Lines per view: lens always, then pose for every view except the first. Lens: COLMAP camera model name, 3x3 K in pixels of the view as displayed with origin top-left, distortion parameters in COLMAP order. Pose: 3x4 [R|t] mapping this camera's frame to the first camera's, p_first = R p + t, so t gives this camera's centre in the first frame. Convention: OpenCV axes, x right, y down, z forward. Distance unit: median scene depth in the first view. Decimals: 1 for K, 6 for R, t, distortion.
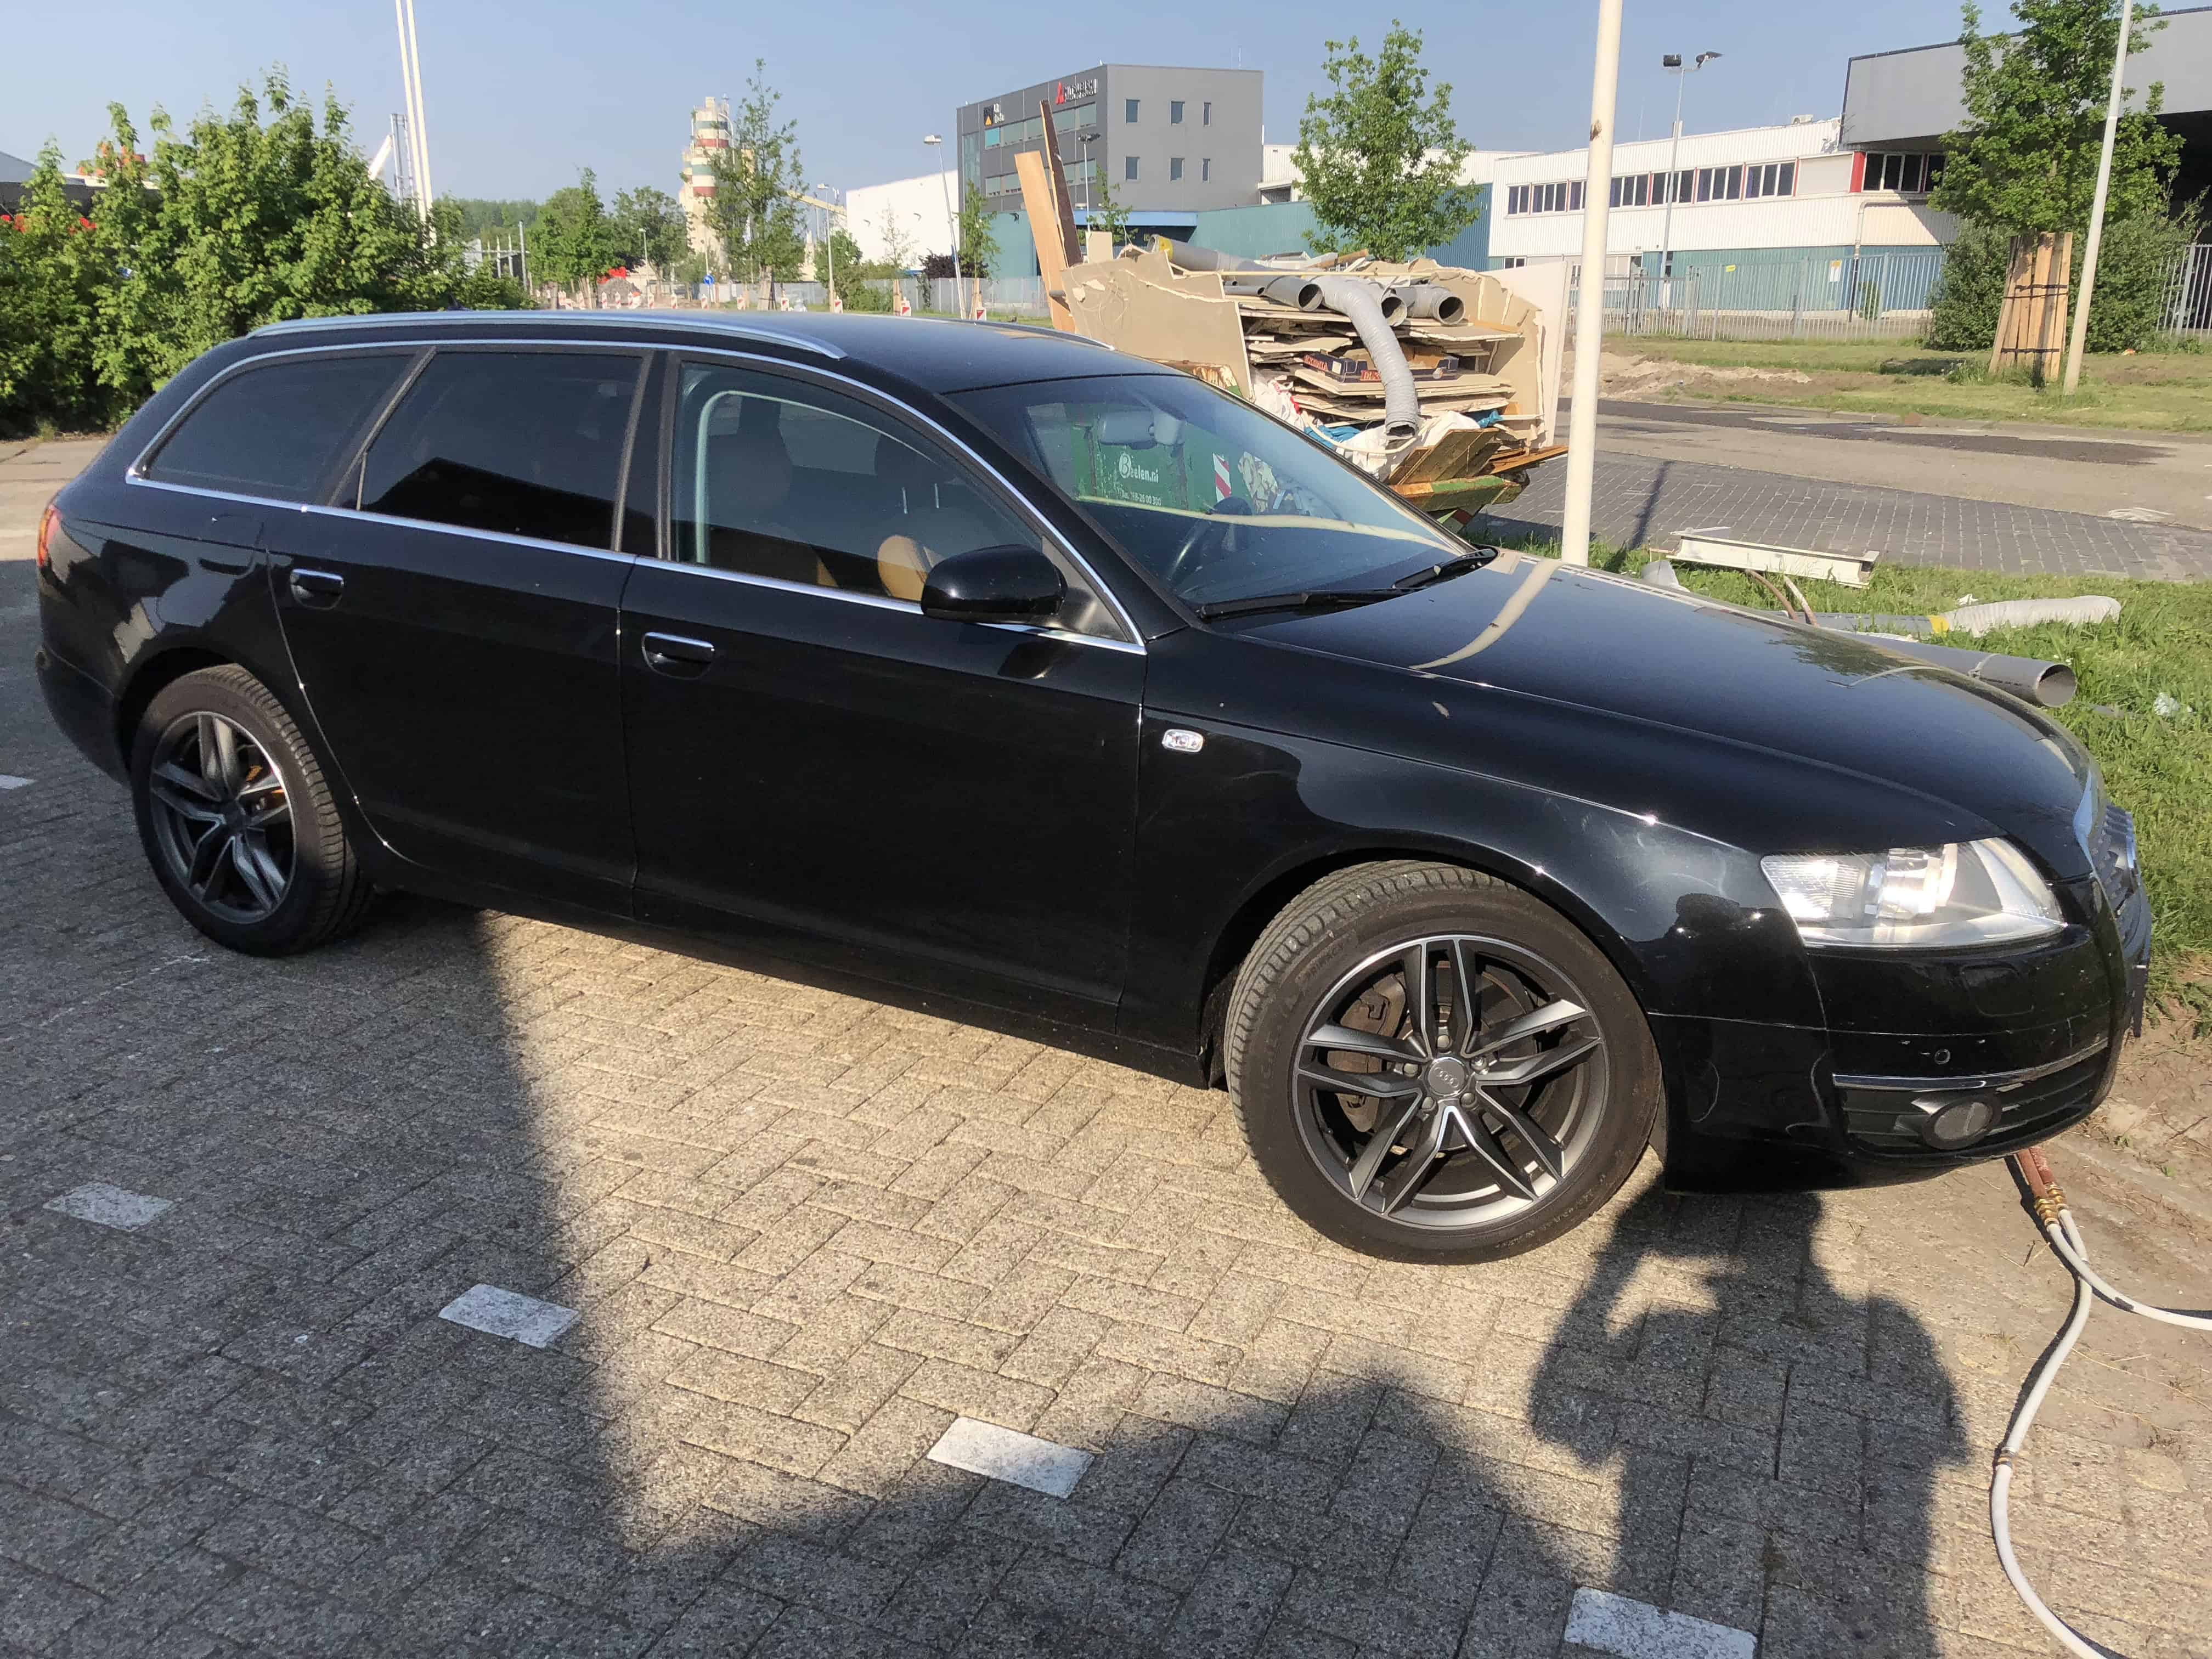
lens RADIAL K [[1807.7, 0, 1101.1], [0, 1807.7, 823.0], [0, 0, 1]] dist [0.014072, -0.020399]
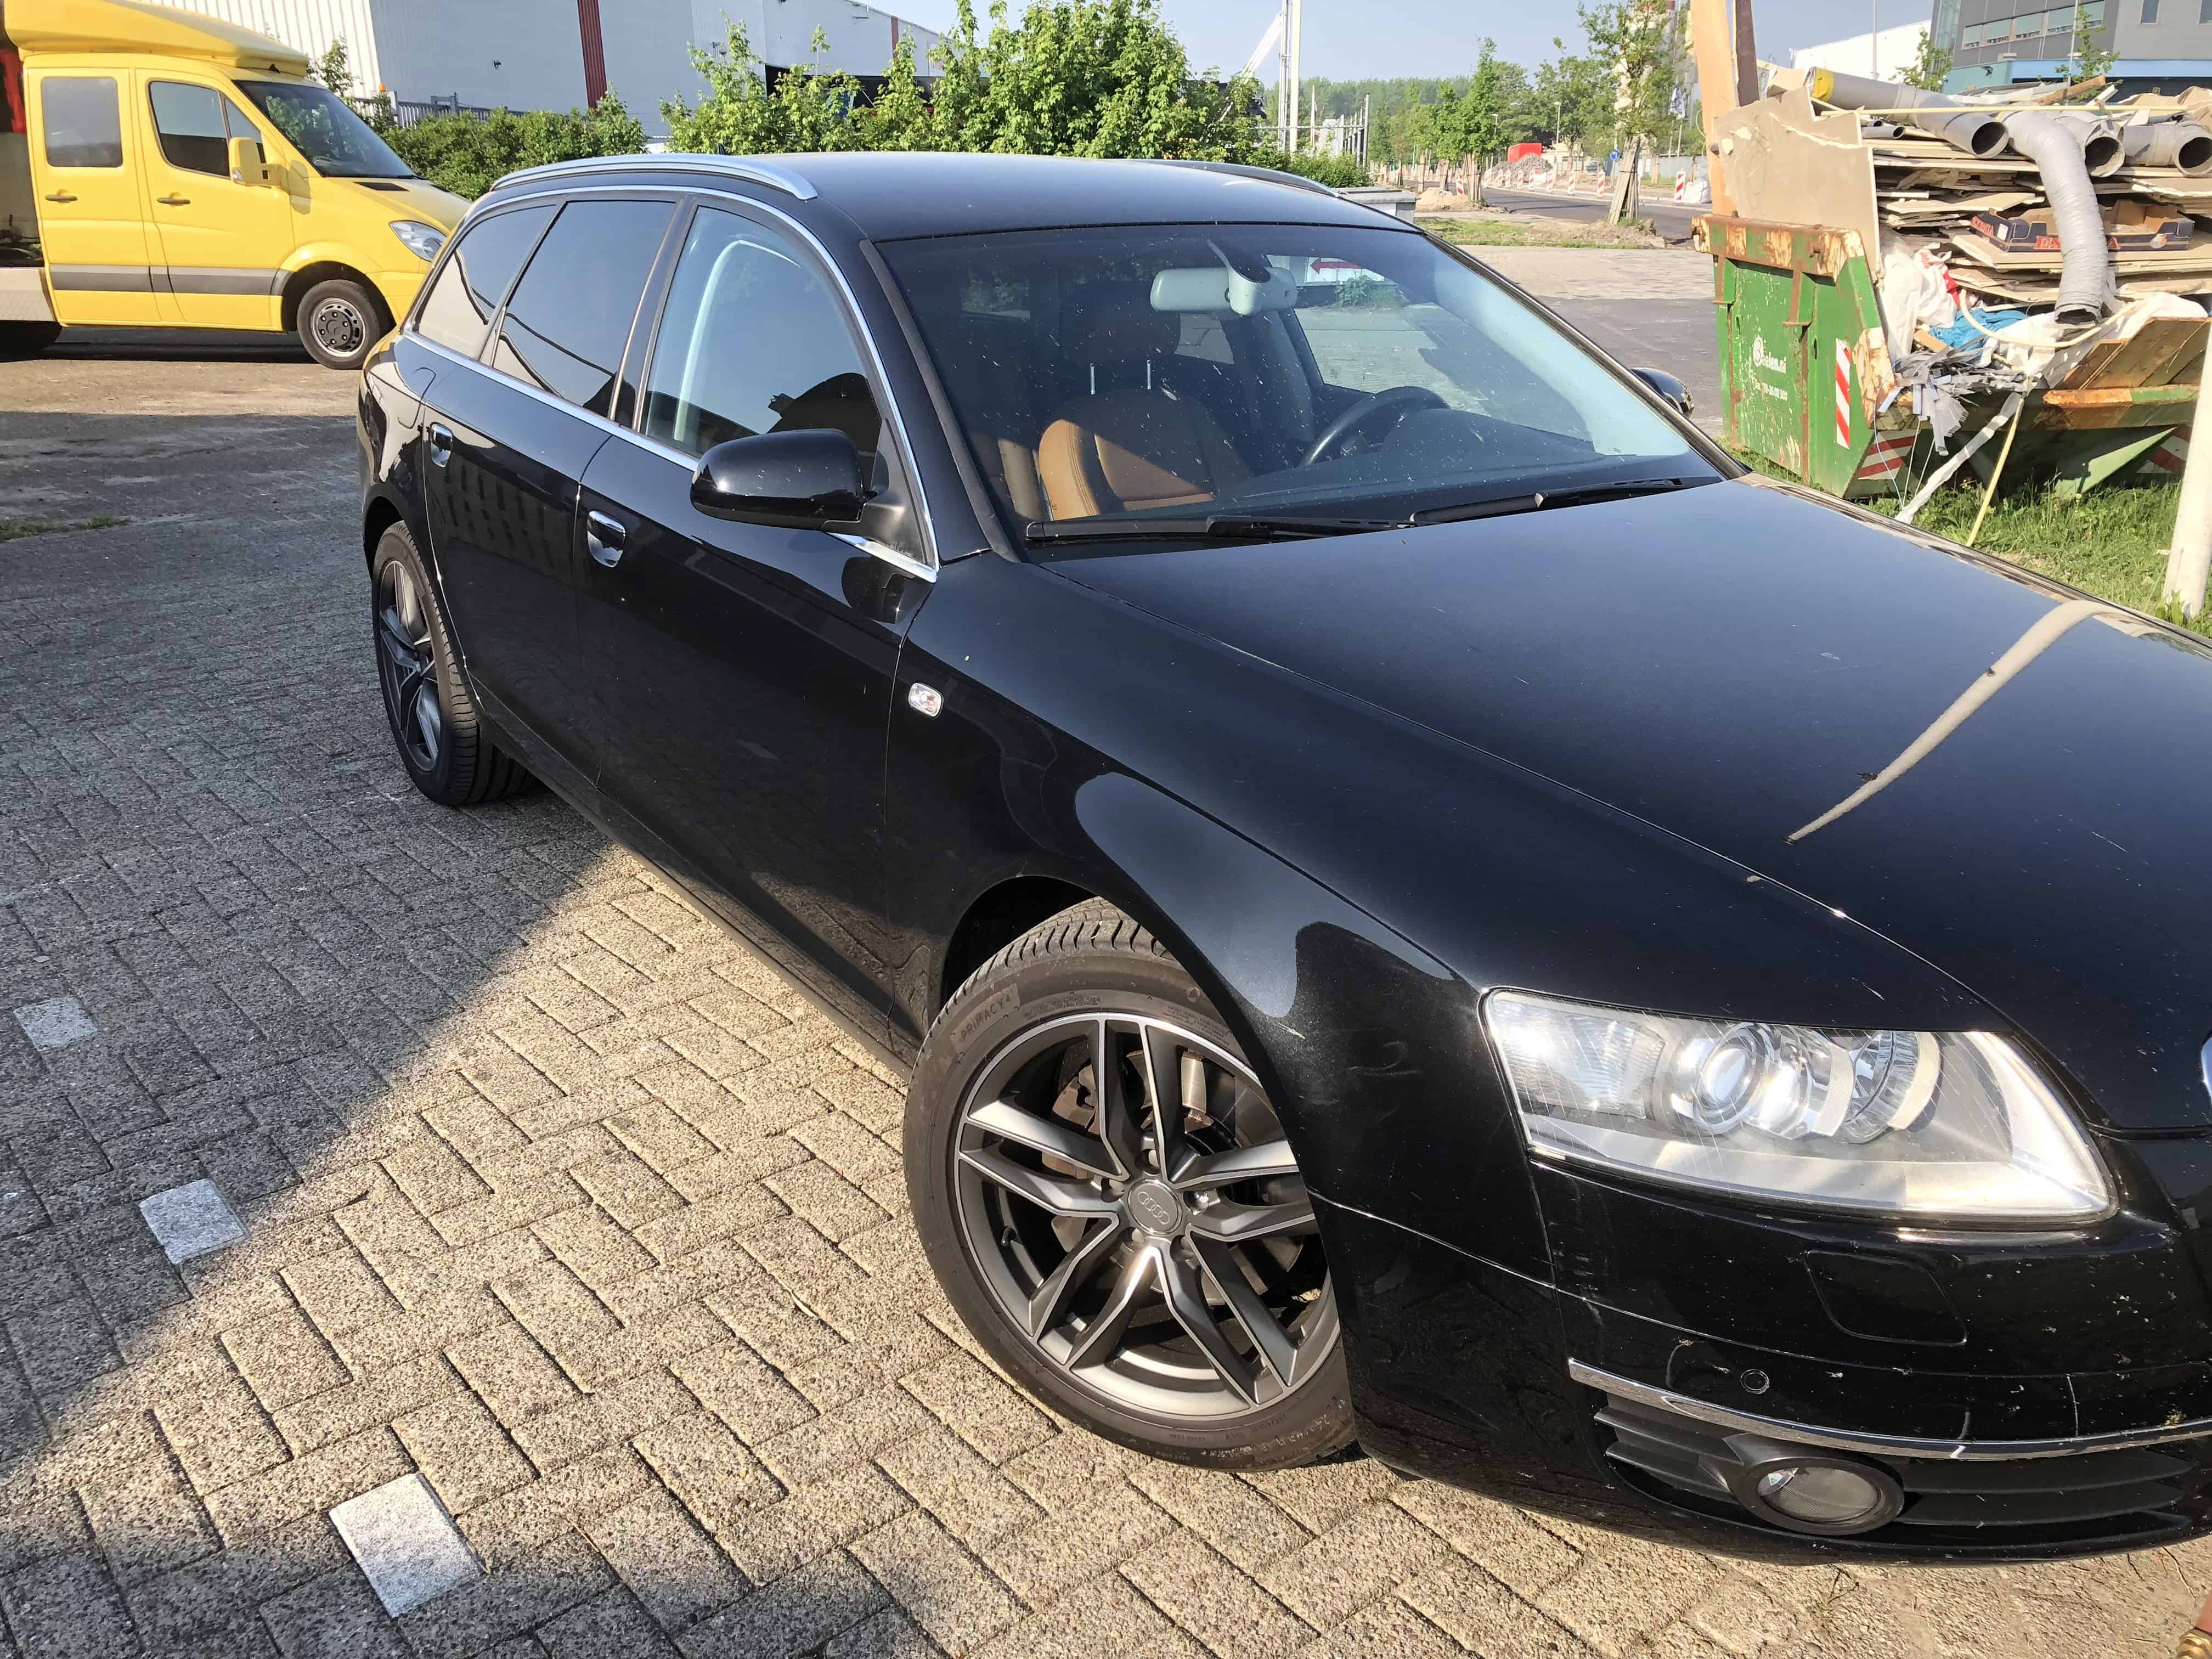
lens RADIAL K [[1807.7, 0, 1101.4], [0, 1807.7, 835.5], [0, 0, 1]] dist [0.014072, -0.020399]
pose [[0.882711, 0.145987, -0.446664, 0.168872], [-0.116038, 0.988800, 0.093860, -0.025218], [0.455364, -0.031021, 0.889765, 0.128057]]
